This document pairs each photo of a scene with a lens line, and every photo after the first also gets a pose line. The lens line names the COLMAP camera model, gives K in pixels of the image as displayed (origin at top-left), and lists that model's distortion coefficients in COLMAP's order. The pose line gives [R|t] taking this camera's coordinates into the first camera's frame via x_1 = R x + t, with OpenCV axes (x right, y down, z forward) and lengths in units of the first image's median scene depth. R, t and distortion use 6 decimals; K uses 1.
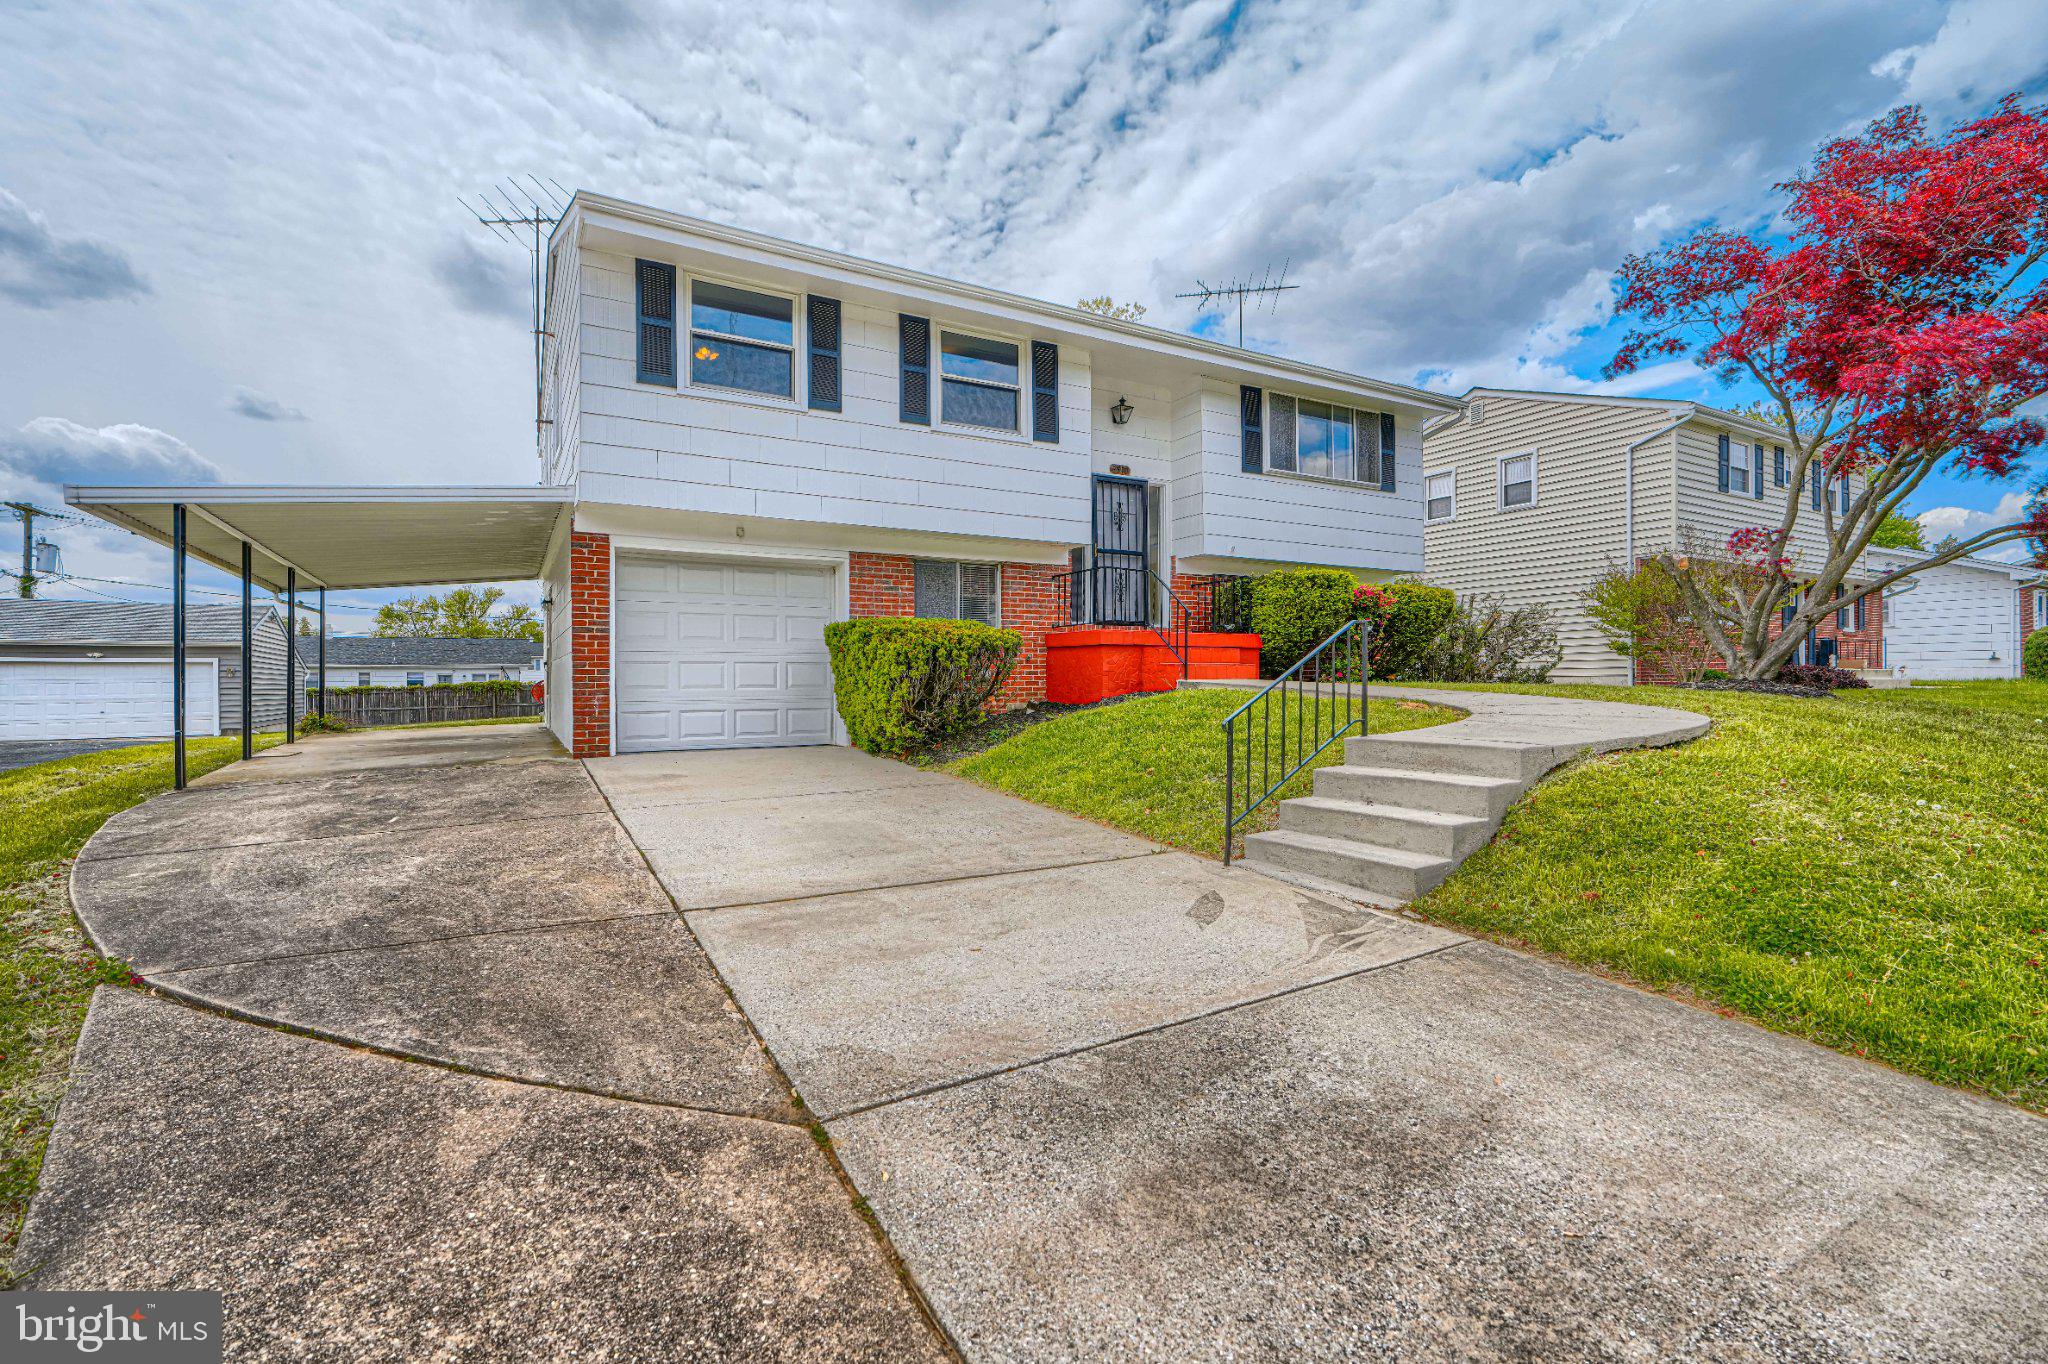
lens RADIAL K [[921.3, 0, 1025.8], [0, 921.3, 680.0], [0, 0, 1]] dist [0.001615, 0.000309]
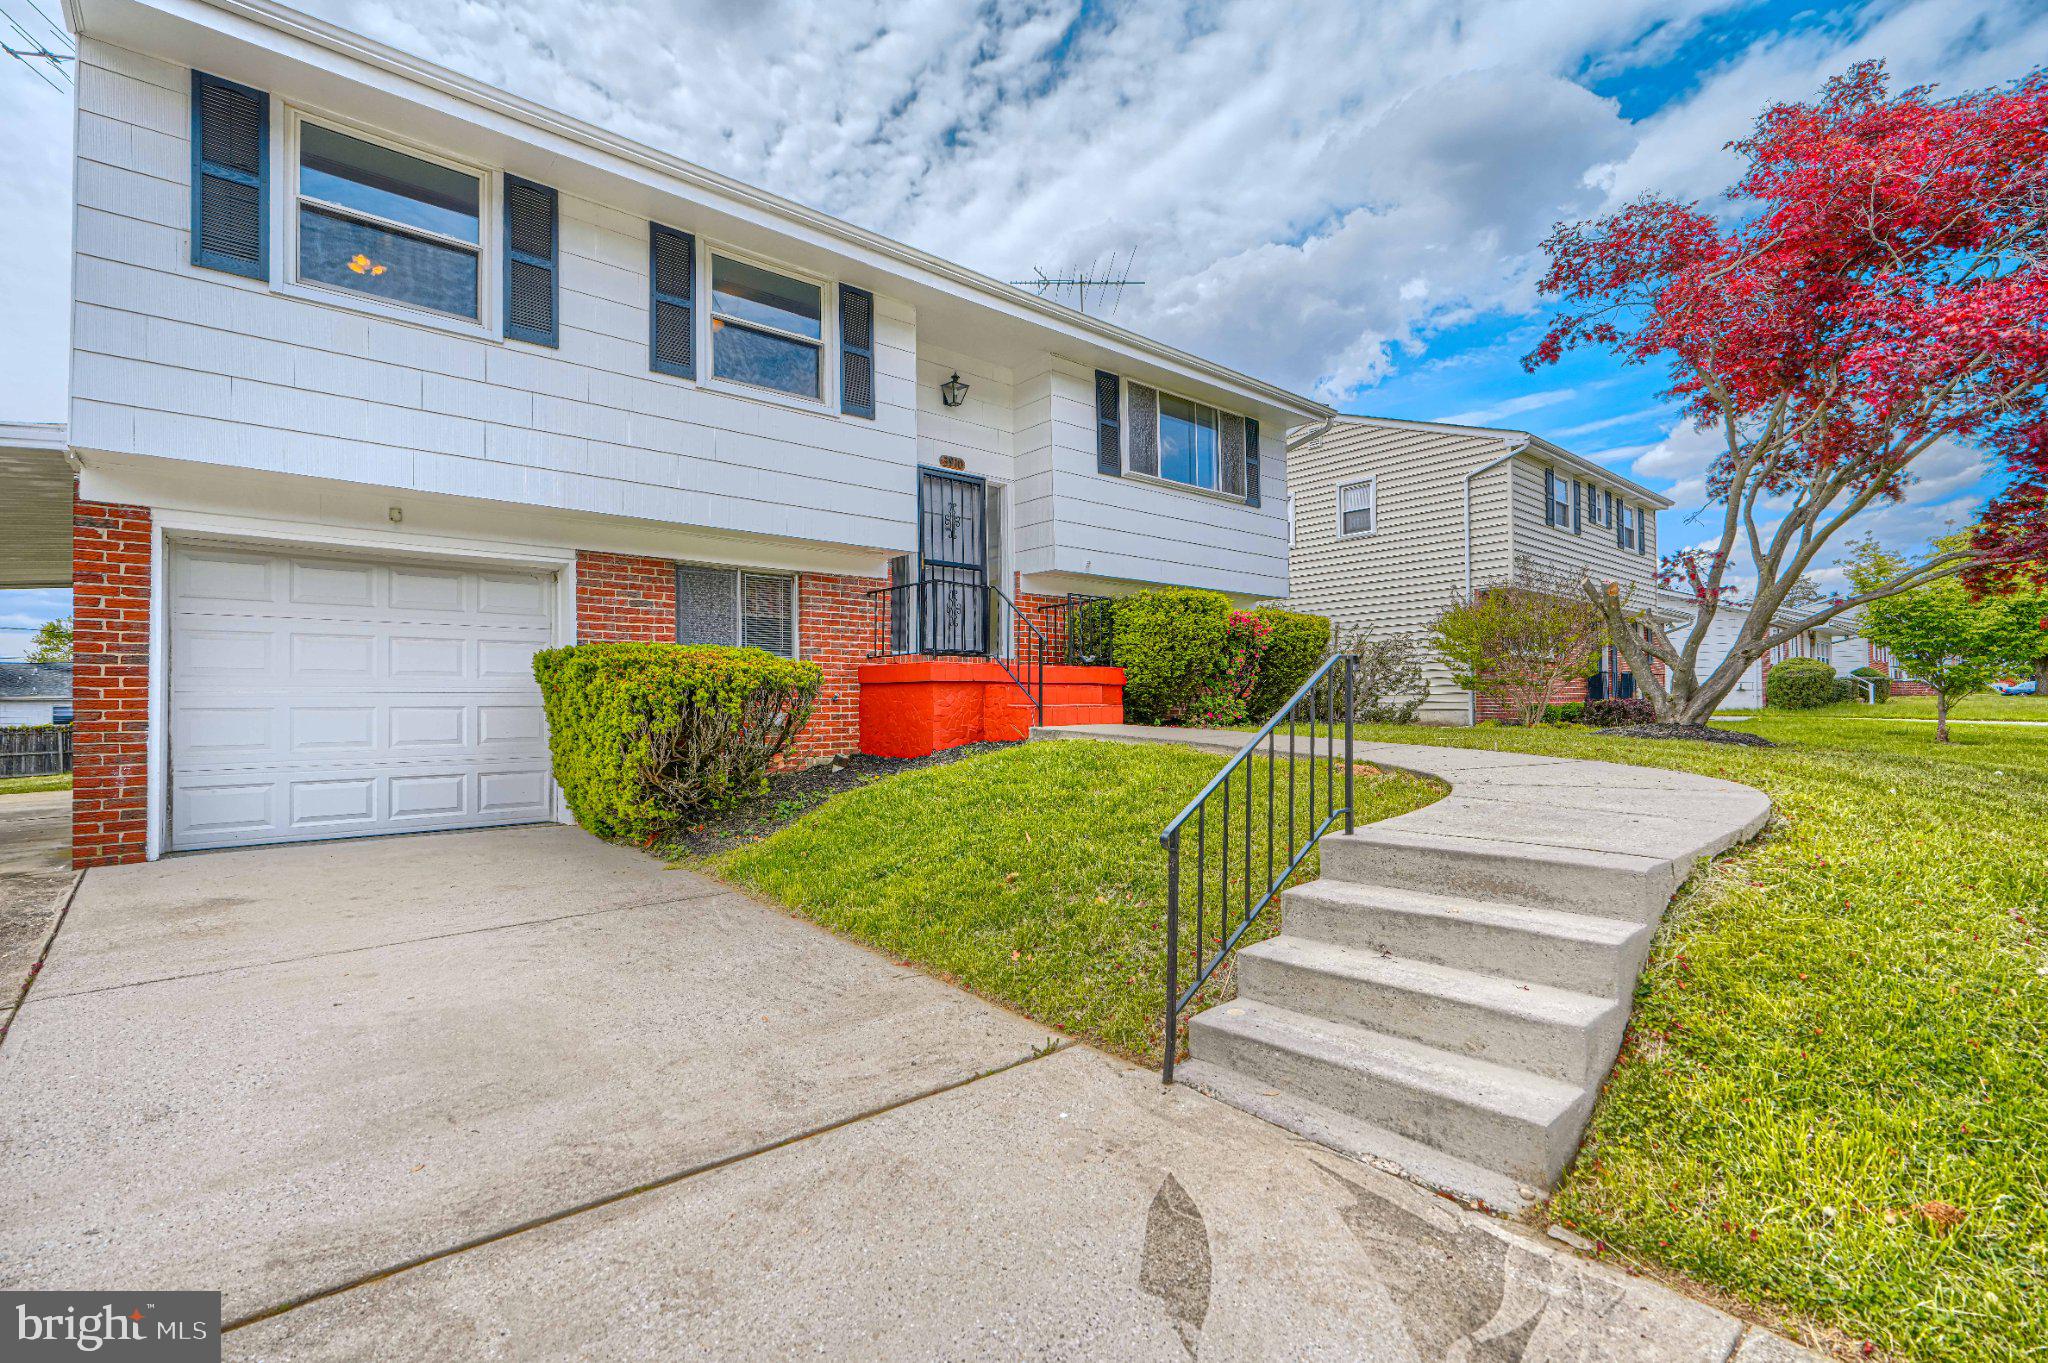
lens RADIAL K [[921.3, 0, 1021.6], [0, 921.3, 693.2], [0, 0, 1]] dist [0.001615, 0.000309]
pose [[0.981963, -0.001024, 0.189071, 0.011385], [0.003965, 0.999877, -0.015180, -0.017420], [-0.189032, 0.015656, 0.981846, 0.245397]]
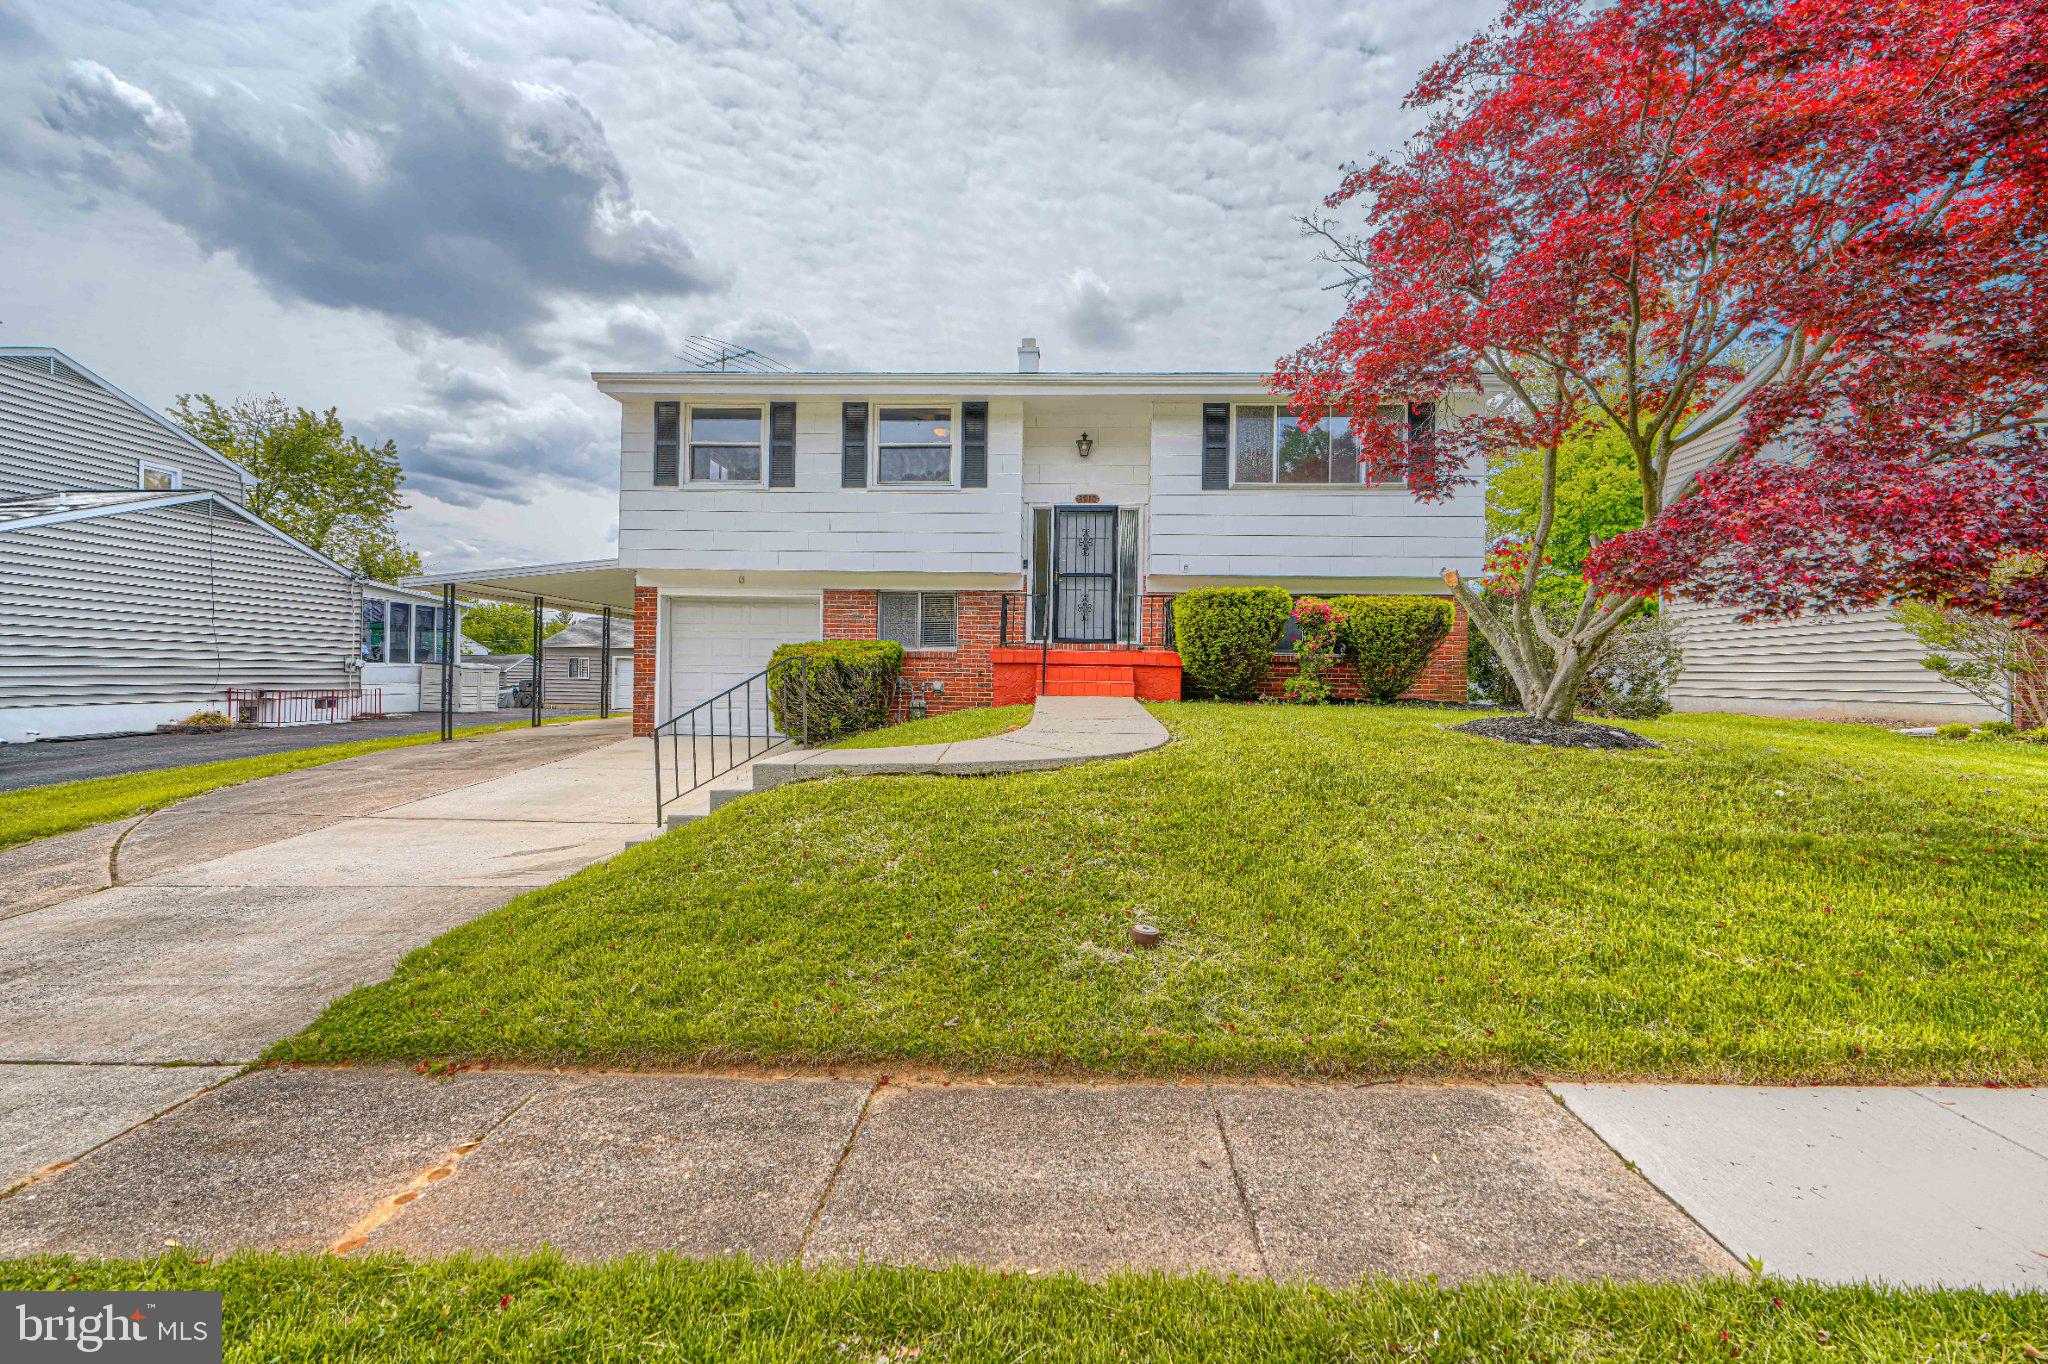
lens RADIAL K [[921.3, 0, 1027.9], [0, 921.3, 672.5], [0, 0, 1]] dist [0.001615, 0.000309]
pose [[0.838121, 0.016613, -0.545231, 0.777158], [-0.019774, 0.999804, 0.000067, -0.029095], [0.545125, 0.010726, 0.838286, 0.074950]]
